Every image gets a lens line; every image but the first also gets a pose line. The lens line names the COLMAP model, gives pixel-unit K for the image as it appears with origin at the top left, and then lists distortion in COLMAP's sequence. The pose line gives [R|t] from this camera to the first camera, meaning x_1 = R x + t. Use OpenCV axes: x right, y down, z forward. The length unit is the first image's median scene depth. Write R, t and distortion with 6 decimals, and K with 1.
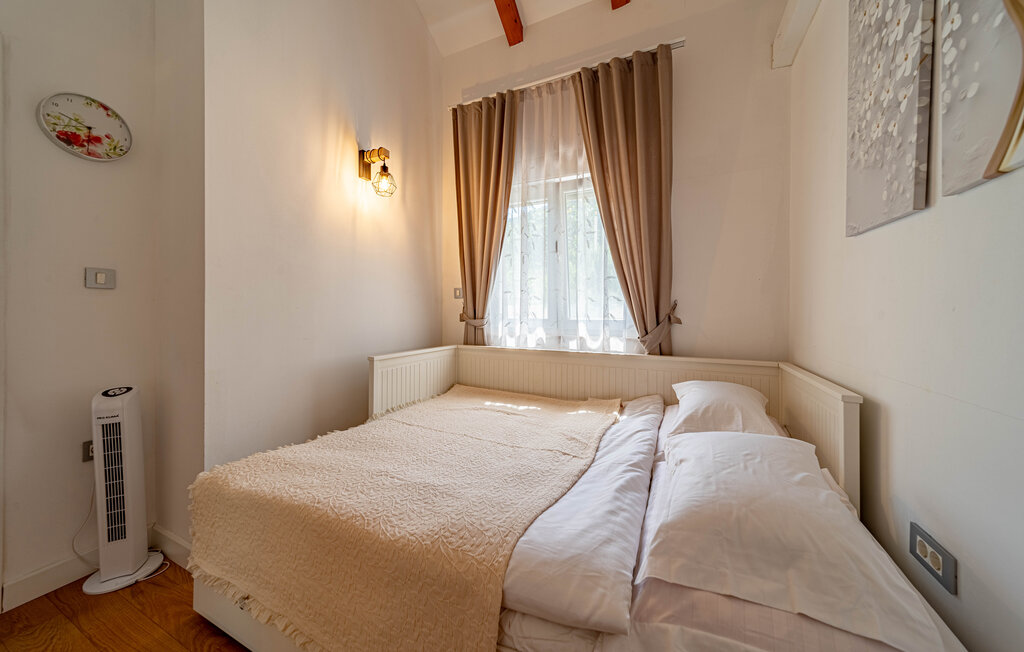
lens RADIAL K [[351.5, 0, 508.1], [0, 351.5, 310.5], [0, 0, 1]] dist [0.004948, -0.000090]
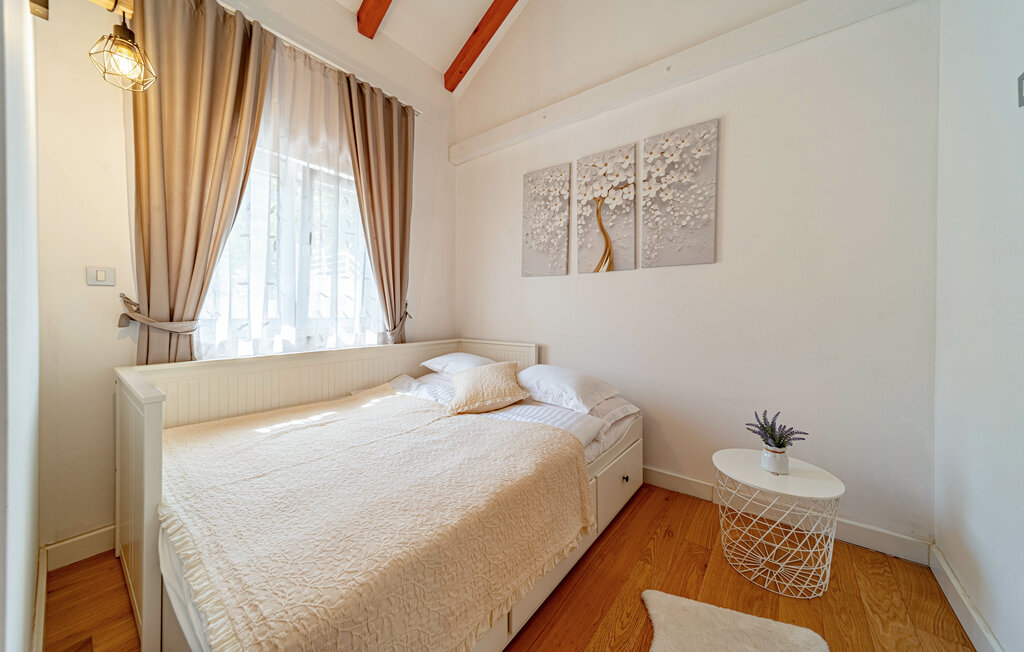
lens RADIAL K [[351.5, 0, 508.1], [0, 351.5, 310.5], [0, 0, 1]] dist [0.004948, -0.000090]
pose [[0.218605, -0.004360, 0.975804, -0.671750], [-0.004057, 0.999977, 0.005377, -0.001079], [-0.975805, -0.005135, 0.218582, 0.309102]]
